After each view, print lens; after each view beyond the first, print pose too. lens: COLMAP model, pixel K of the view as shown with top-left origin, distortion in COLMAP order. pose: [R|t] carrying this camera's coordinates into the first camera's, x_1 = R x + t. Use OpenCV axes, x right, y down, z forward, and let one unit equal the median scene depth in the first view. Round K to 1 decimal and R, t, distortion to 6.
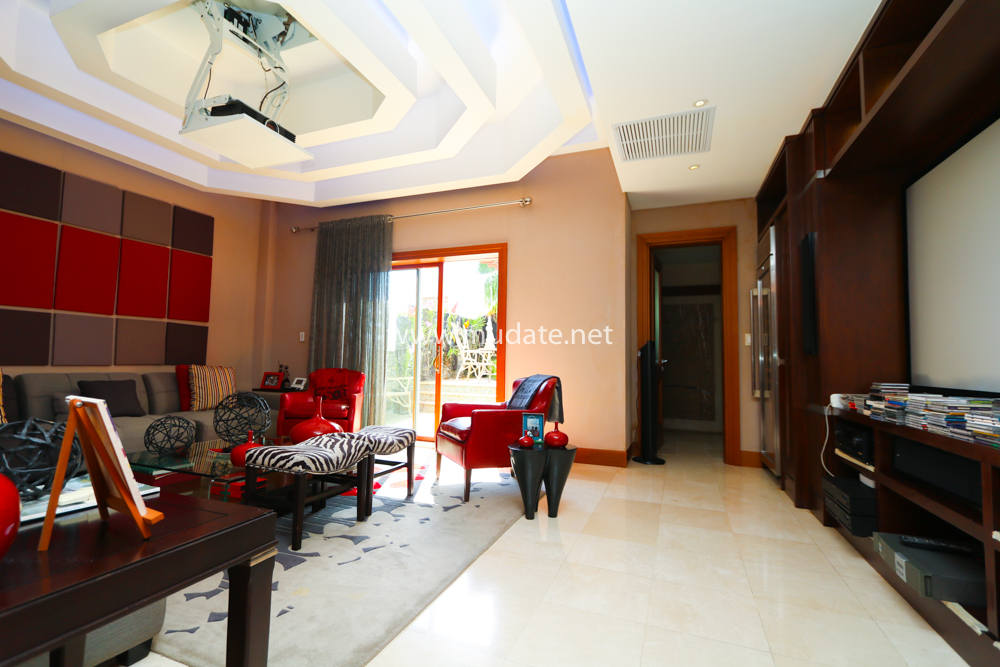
lens RADIAL K [[459.2, 0, 489.4], [0, 459.2, 333.6], [0, 0, 1]] dist [-0.000536, -0.000397]
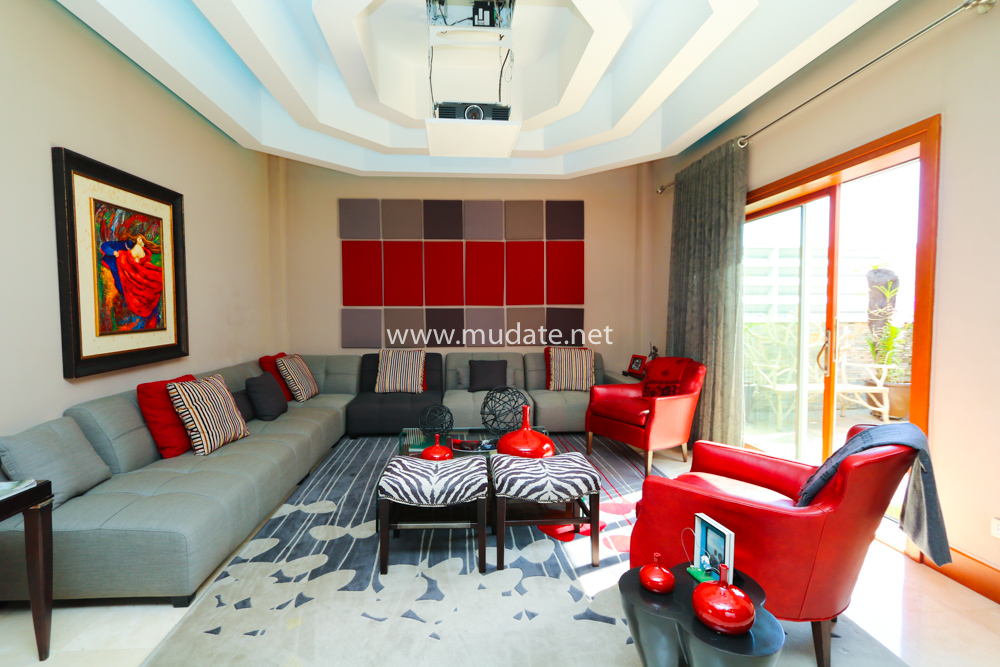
lens RADIAL K [[459.2, 0, 489.4], [0, 459.2, 333.6], [0, 0, 1]] dist [-0.000536, -0.000397]
pose [[0.438233, 0.023343, -0.898558, 0.255277], [0.066148, 0.996115, 0.058138, -0.036645], [0.896424, -0.084916, 0.434986, 0.385553]]
